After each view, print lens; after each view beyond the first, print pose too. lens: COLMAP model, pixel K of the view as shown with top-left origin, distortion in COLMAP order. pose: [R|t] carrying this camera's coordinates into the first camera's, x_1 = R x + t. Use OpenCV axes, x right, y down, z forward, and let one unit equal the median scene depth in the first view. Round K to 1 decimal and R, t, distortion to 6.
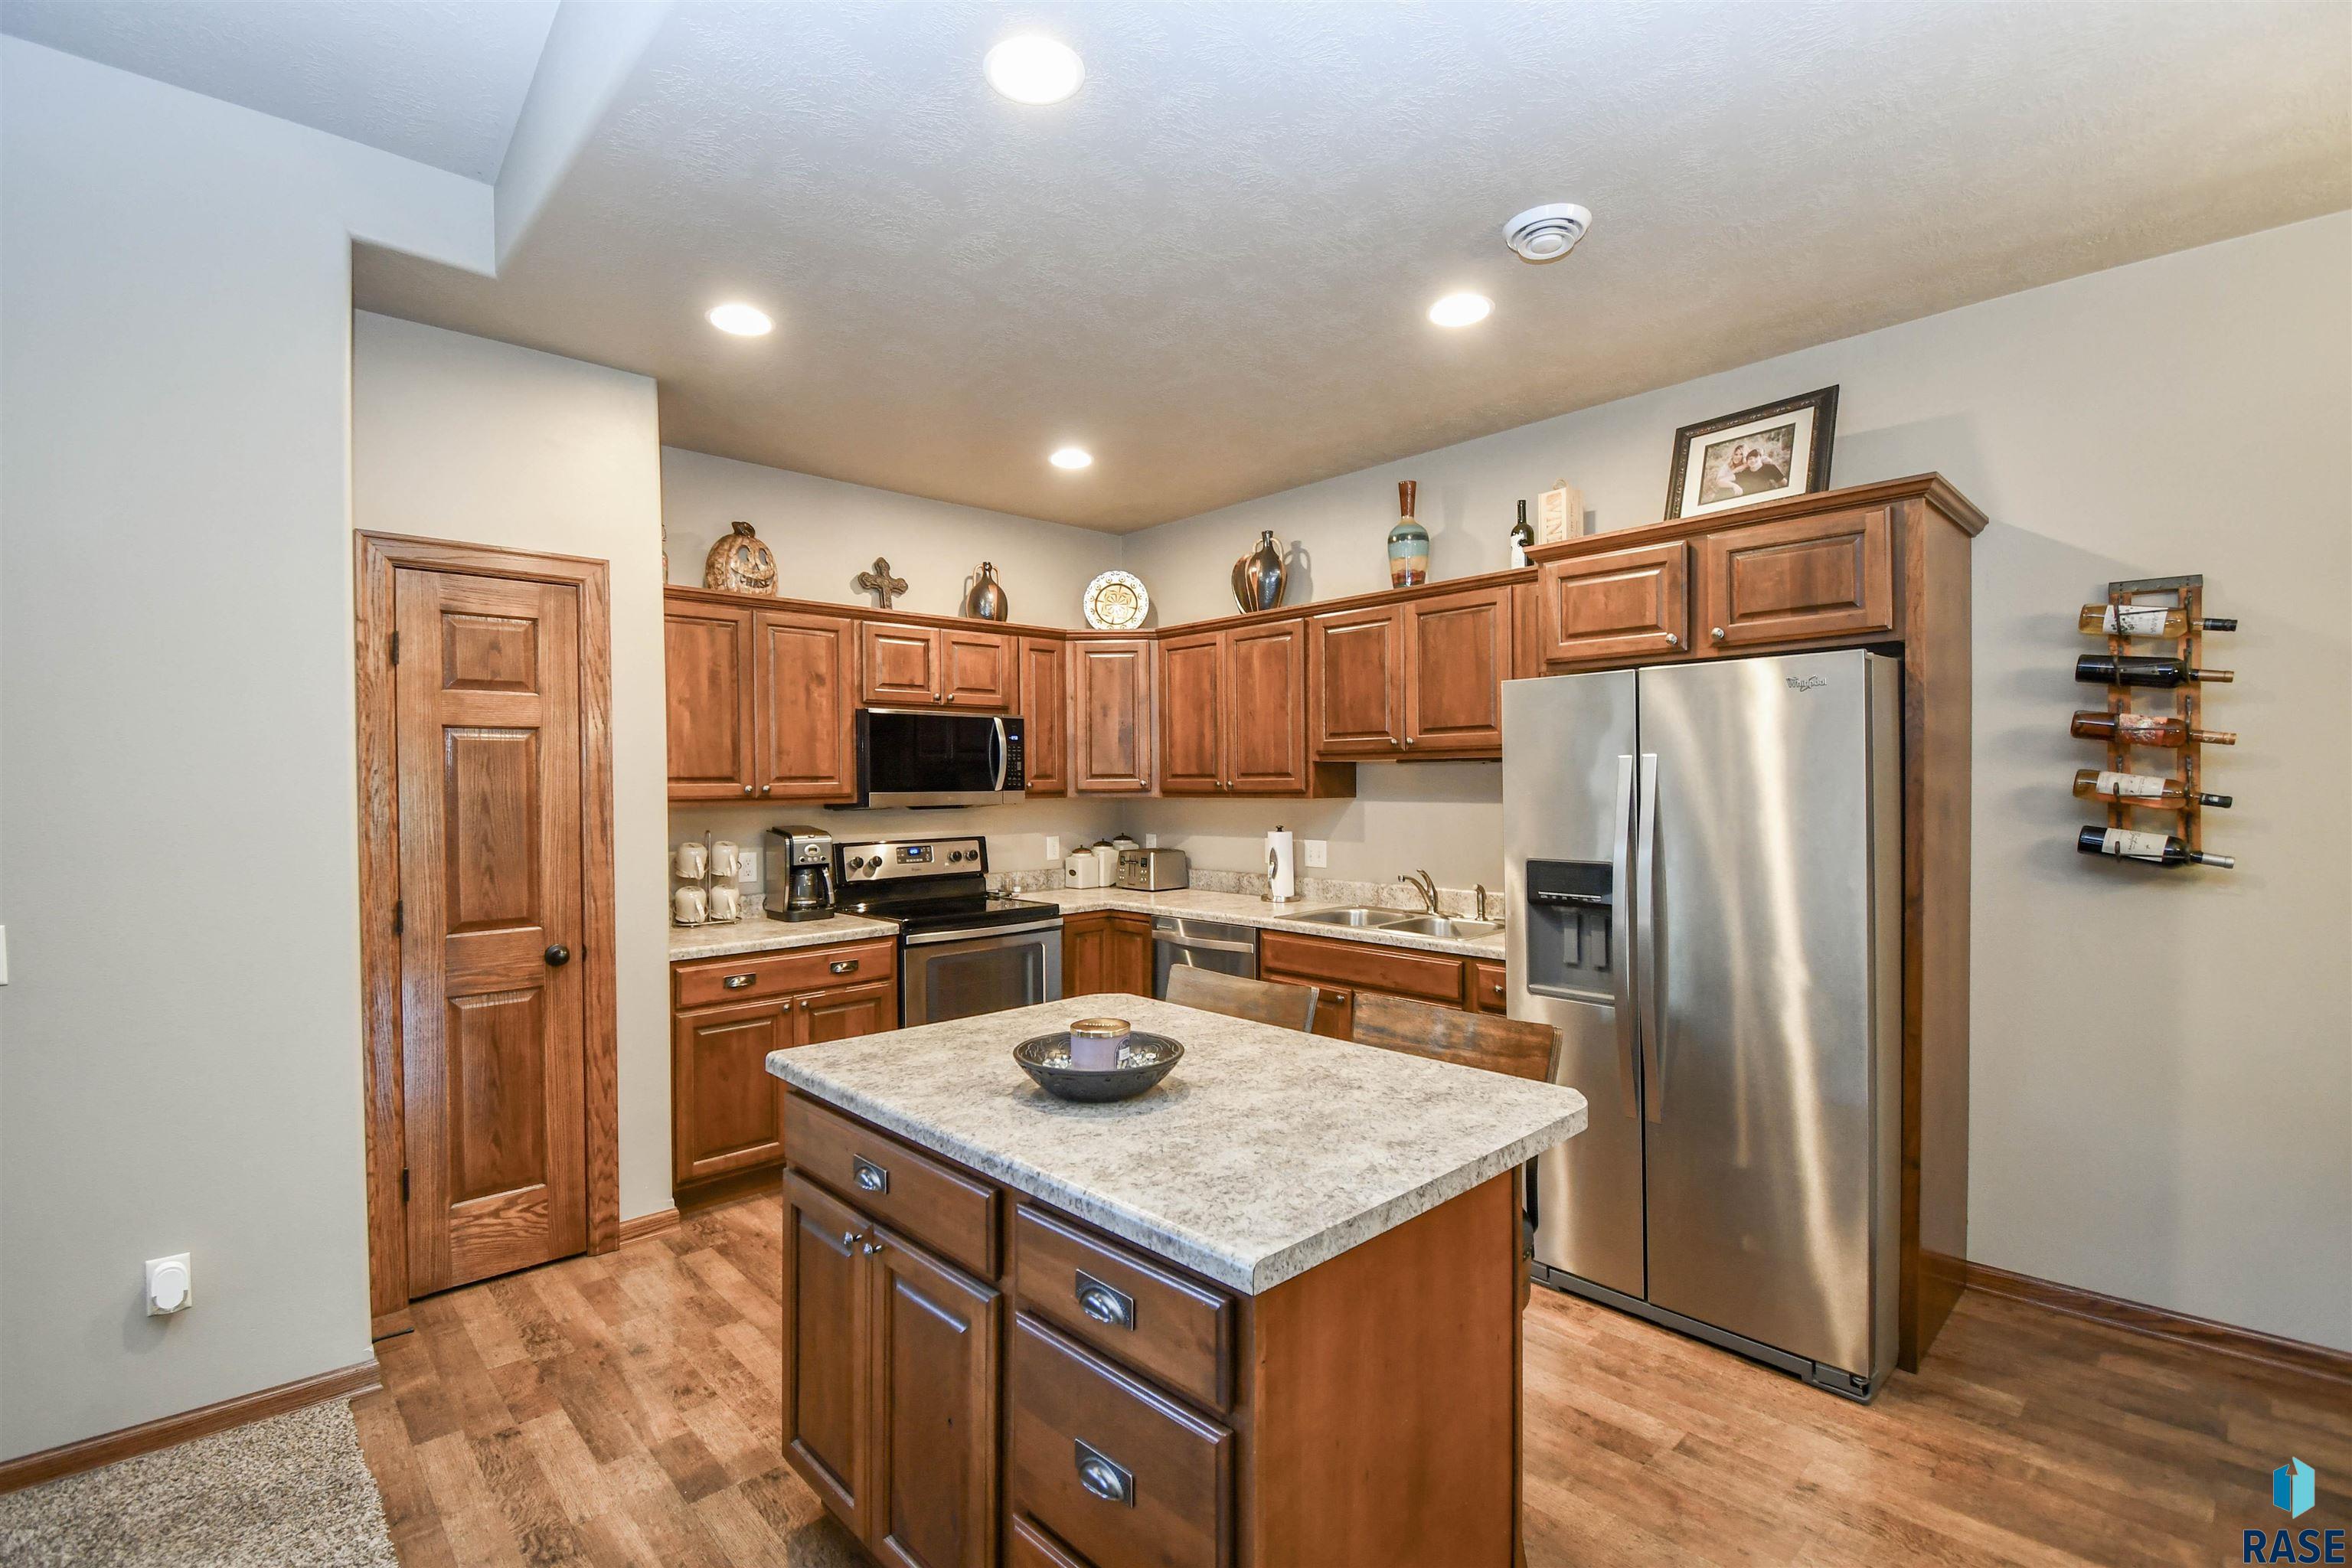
lens RADIAL K [[1058.7, 0, 1170.7], [0, 1058.7, 786.5], [0, 0, 1]] dist [0.021593, -0.025878]
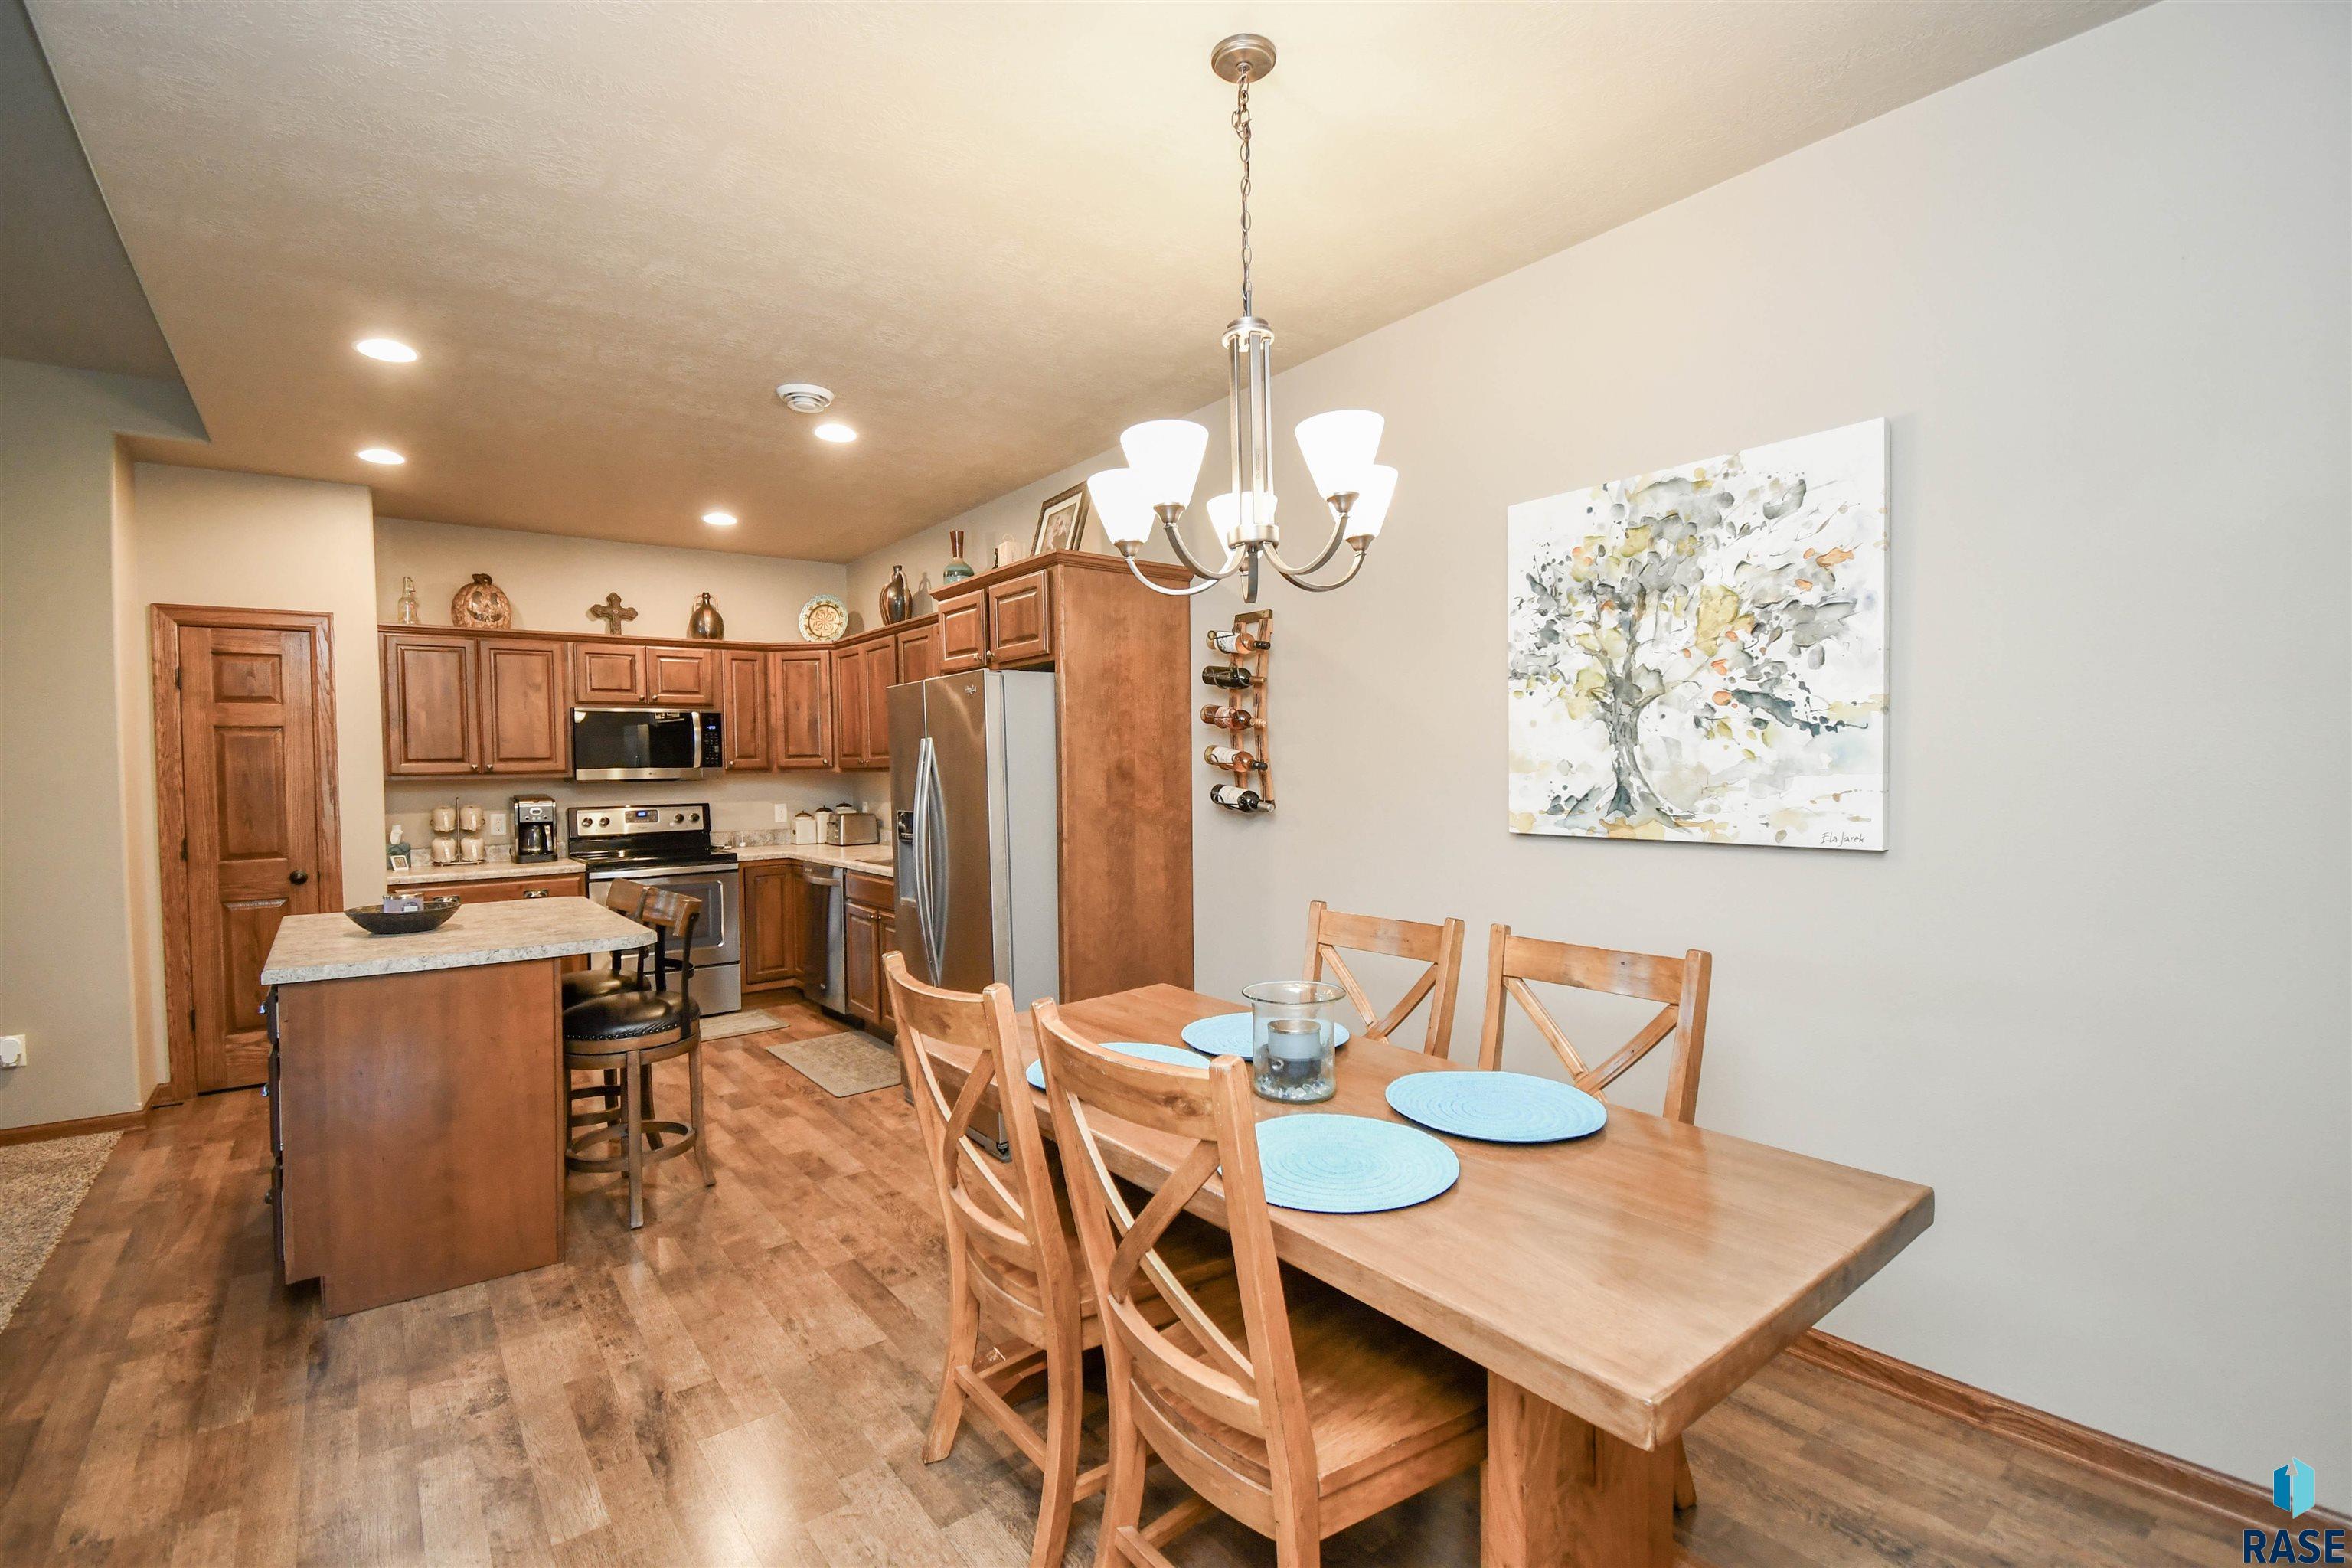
lens RADIAL K [[1058.7, 0, 1170.7], [0, 1058.7, 786.5], [0, 0, 1]] dist [0.021593, -0.025878]
pose [[0.995077, -0.005326, -0.098963, 0.831119], [0.006986, 0.999841, 0.016428, 0.014211], [0.098860, -0.017039, 0.994955, -0.386896]]
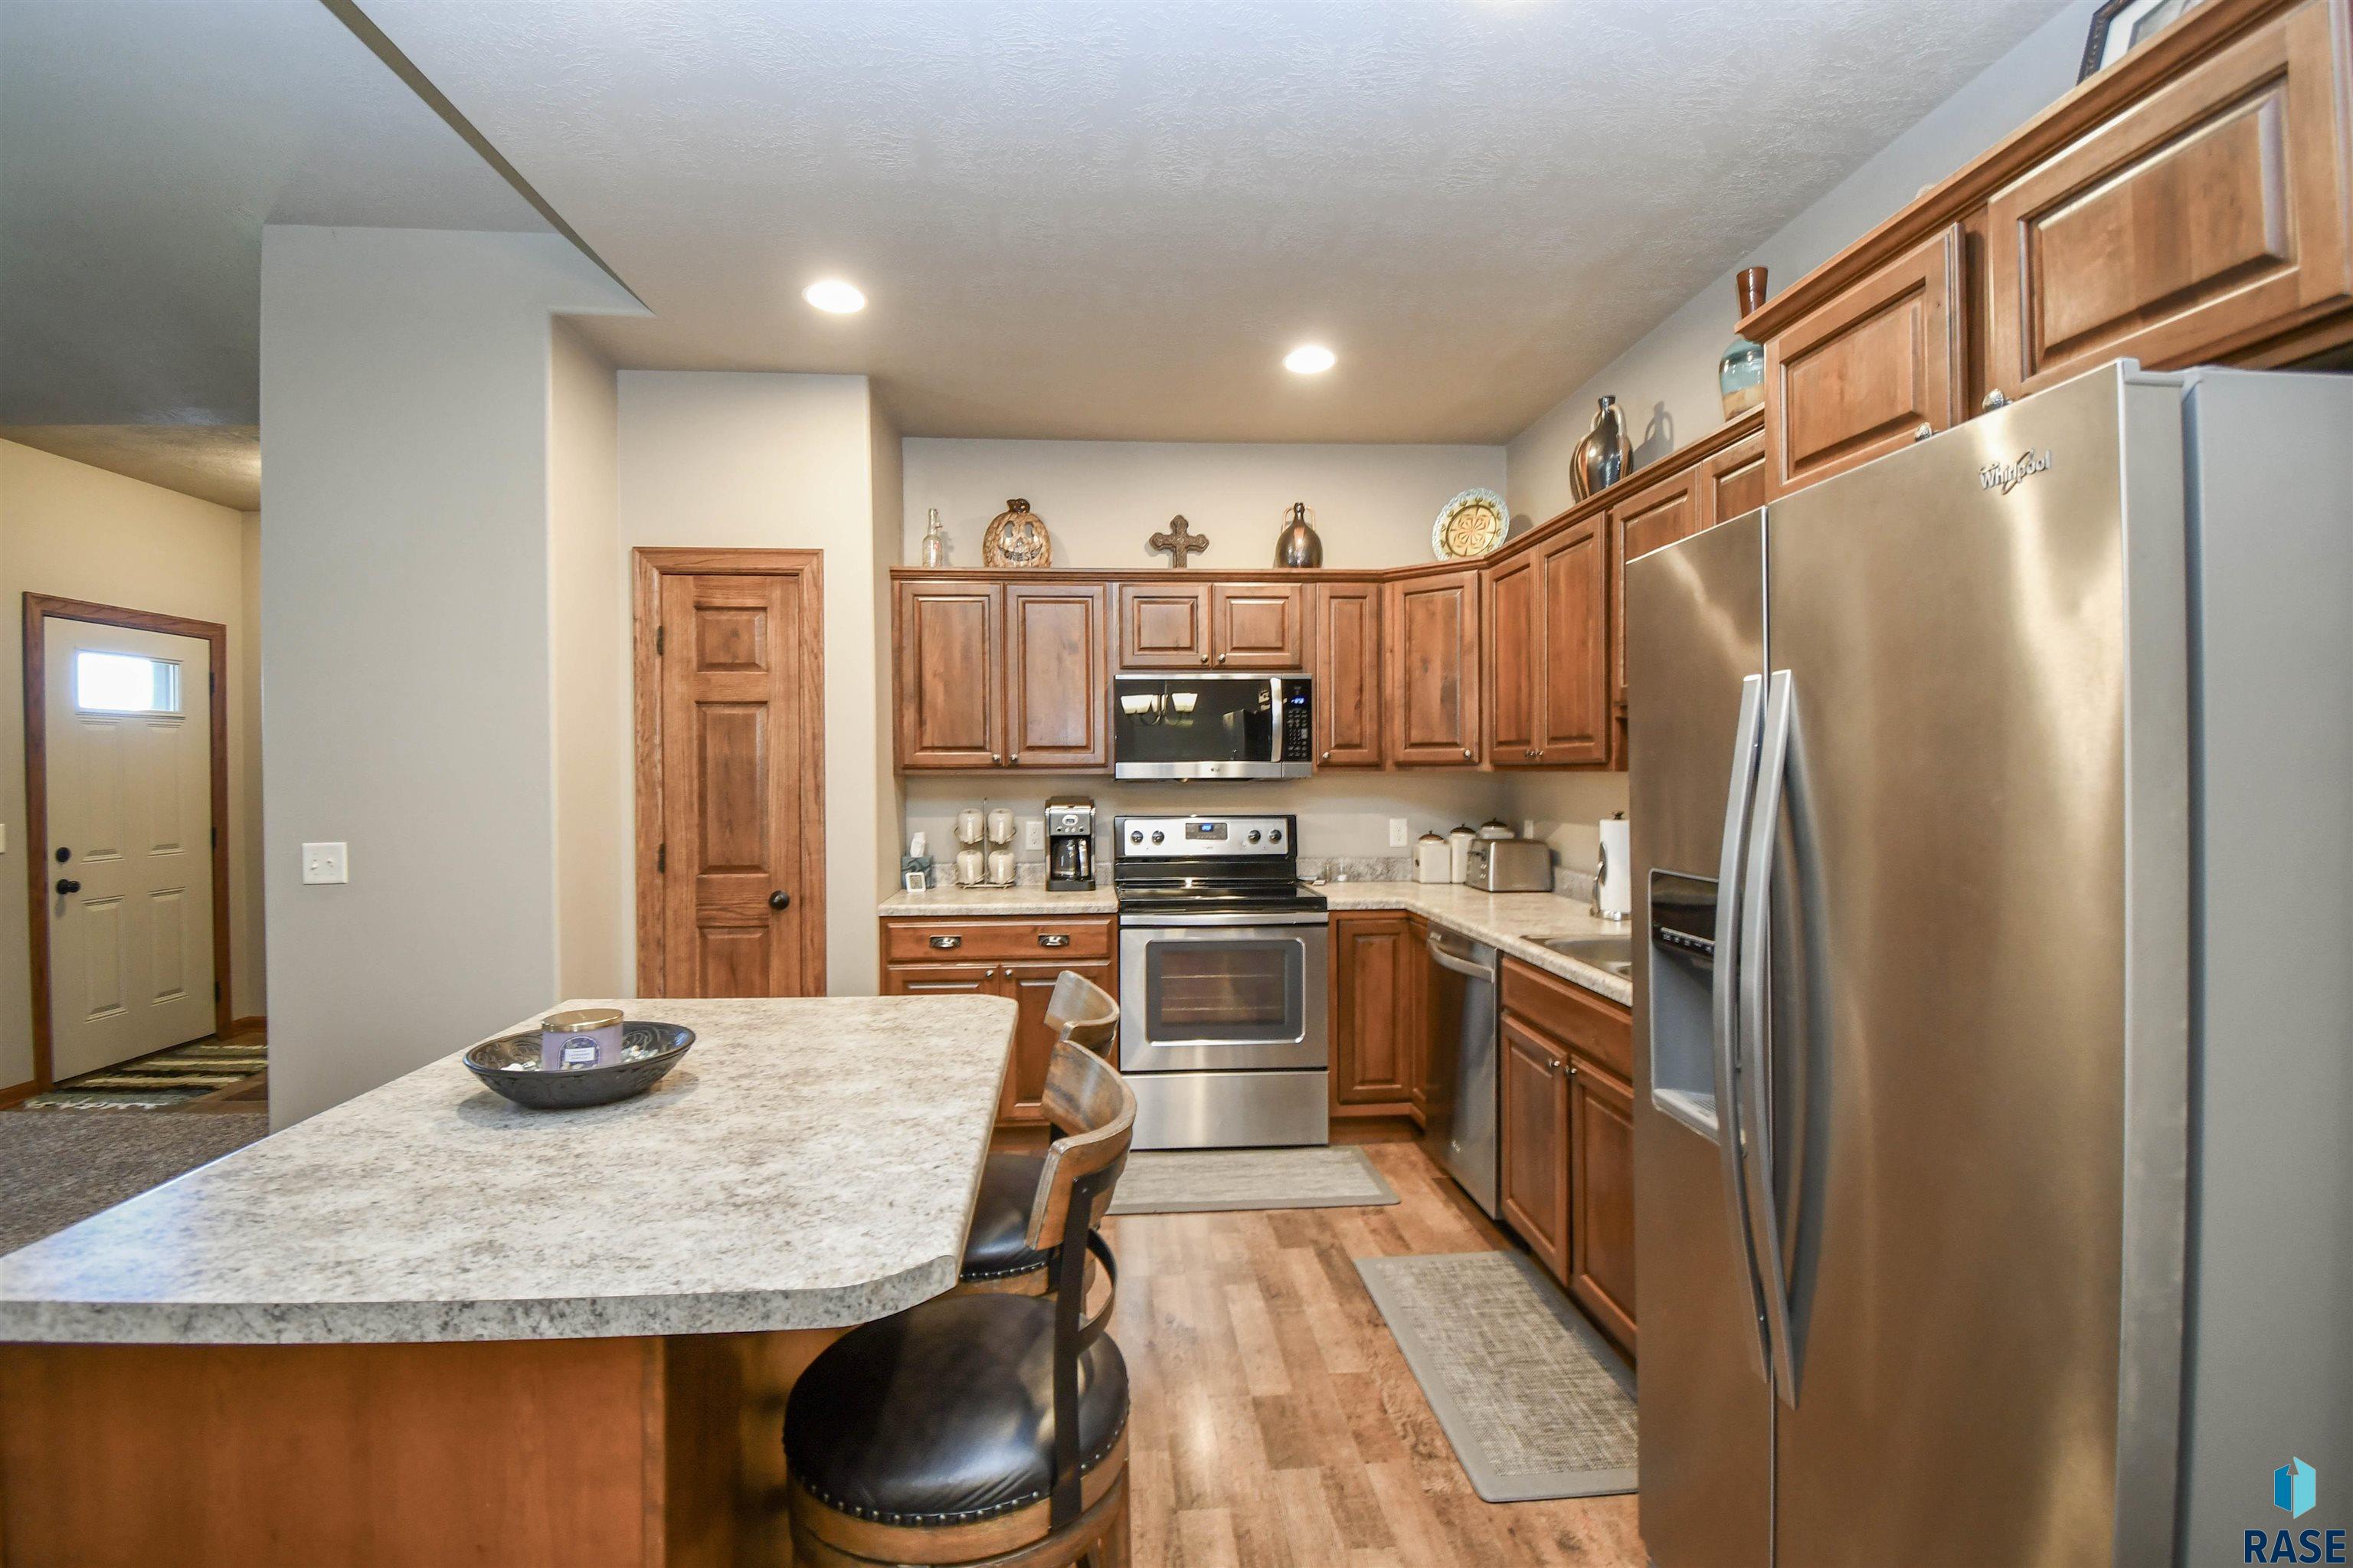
lens RADIAL K [[1078.1, 0, 1156.2], [0, 1078.1, 783.5], [0, 0, 1]] dist [0.025060, -0.027444]
pose [[0.770418, 0.013369, -0.637398, 0.493015], [-0.006218, 0.999890, 0.013457, 0.015271], [0.637508, -0.006404, 0.770417, 0.373982]]
